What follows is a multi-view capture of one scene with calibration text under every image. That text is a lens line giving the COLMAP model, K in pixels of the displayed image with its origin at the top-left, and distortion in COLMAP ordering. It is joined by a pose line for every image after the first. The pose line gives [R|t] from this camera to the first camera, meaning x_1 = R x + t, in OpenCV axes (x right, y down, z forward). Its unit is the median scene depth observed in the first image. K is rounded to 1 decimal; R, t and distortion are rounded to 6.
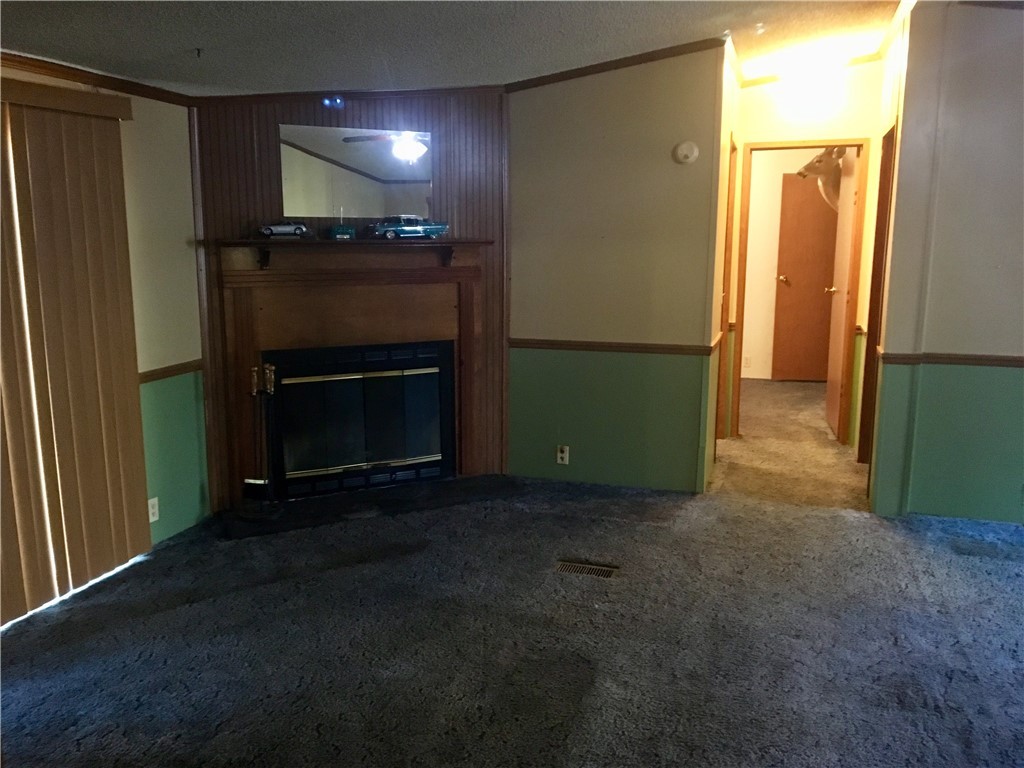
lens RADIAL K [[841.3, 0, 508.7], [0, 841.3, 384.2], [0, 0, 1]] dist [0.012369, -0.001095]
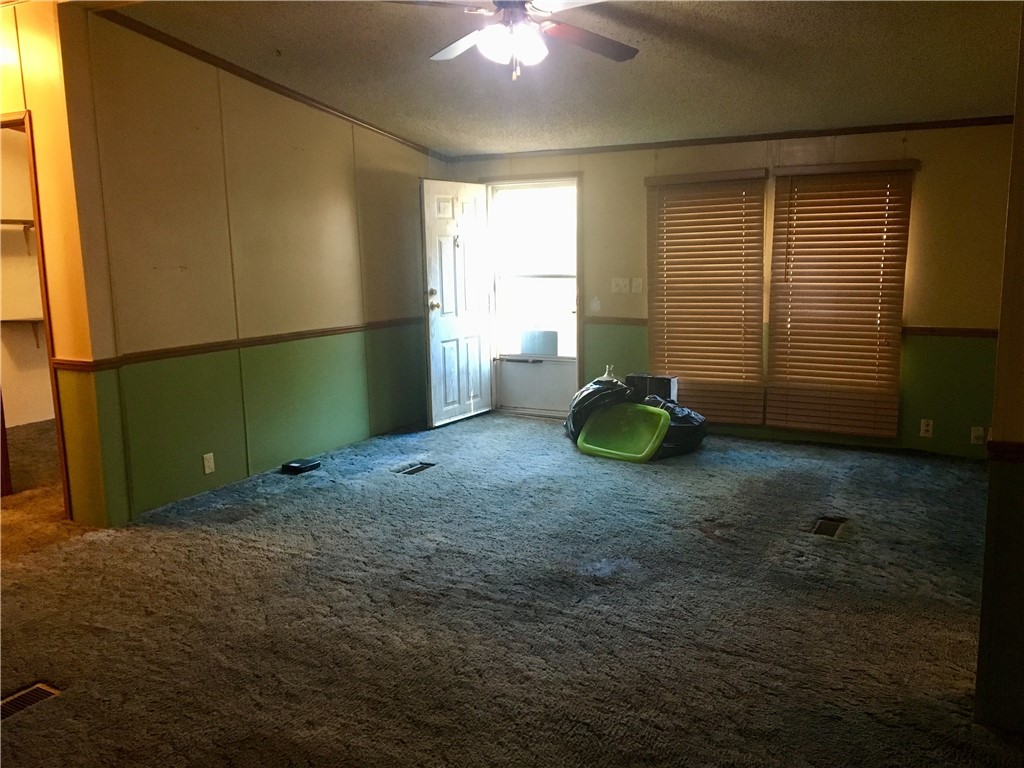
lens RADIAL K [[841.3, 0, 509.3], [0, 841.3, 384.2], [0, 0, 1]] dist [0.012369, -0.001095]
pose [[0.180855, -0.161424, 0.970172, -0.477792], [0.187093, 0.974072, 0.127196, -0.052319], [-0.965550, 0.158509, 0.206367, 0.419128]]
